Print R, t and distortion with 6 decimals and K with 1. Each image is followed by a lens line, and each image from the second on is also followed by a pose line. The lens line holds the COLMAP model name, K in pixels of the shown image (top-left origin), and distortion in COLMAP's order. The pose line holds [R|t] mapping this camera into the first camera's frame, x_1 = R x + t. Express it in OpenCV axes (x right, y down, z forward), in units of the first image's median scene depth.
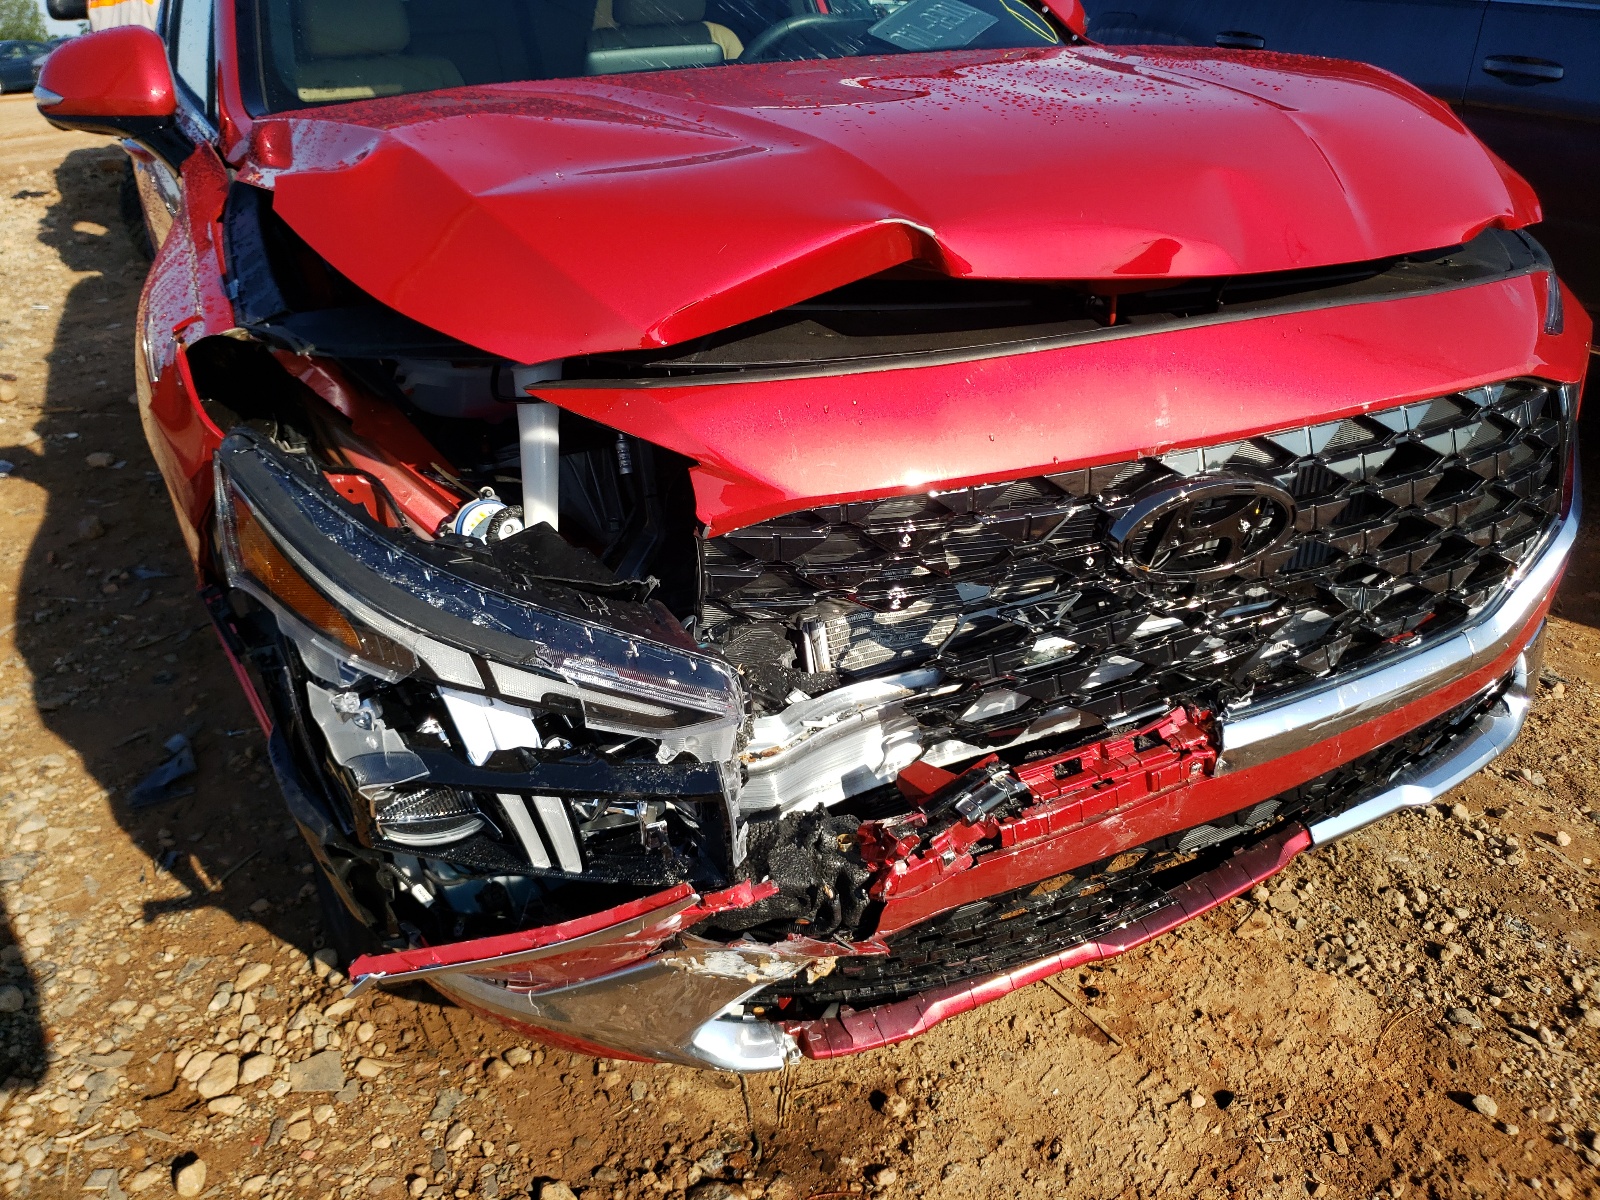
lens RADIAL K [[1352.6, 0, 800.2], [0, 1352.6, 577.3], [0, 0, 1]] dist [0.011871, 0.005267]
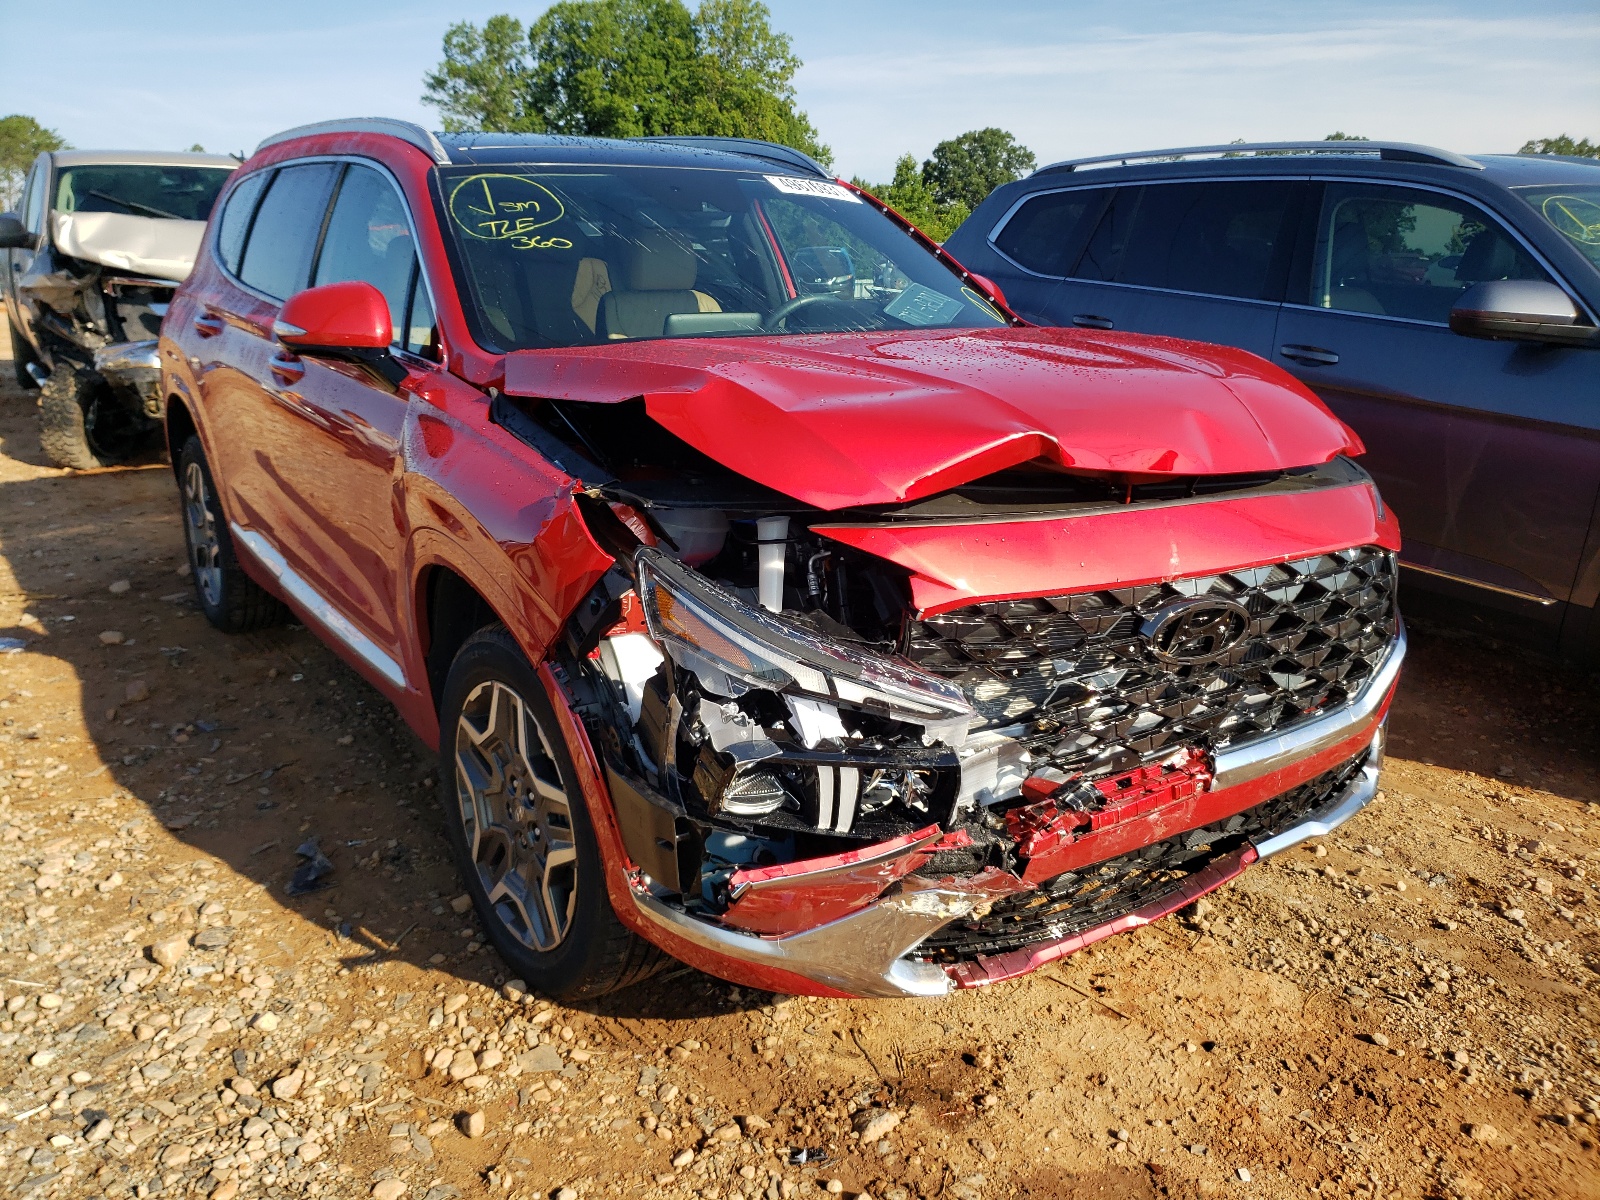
lens RADIAL K [[1352.6, 0, 800.2], [0, 1352.6, 577.3], [0, 0, 1]] dist [0.011871, 0.005267]
pose [[0.988227, 0.019850, 0.151701, -0.340841], [0.006651, 0.985037, -0.172216, 0.146973], [-0.152849, 0.171198, 0.973308, -0.405042]]
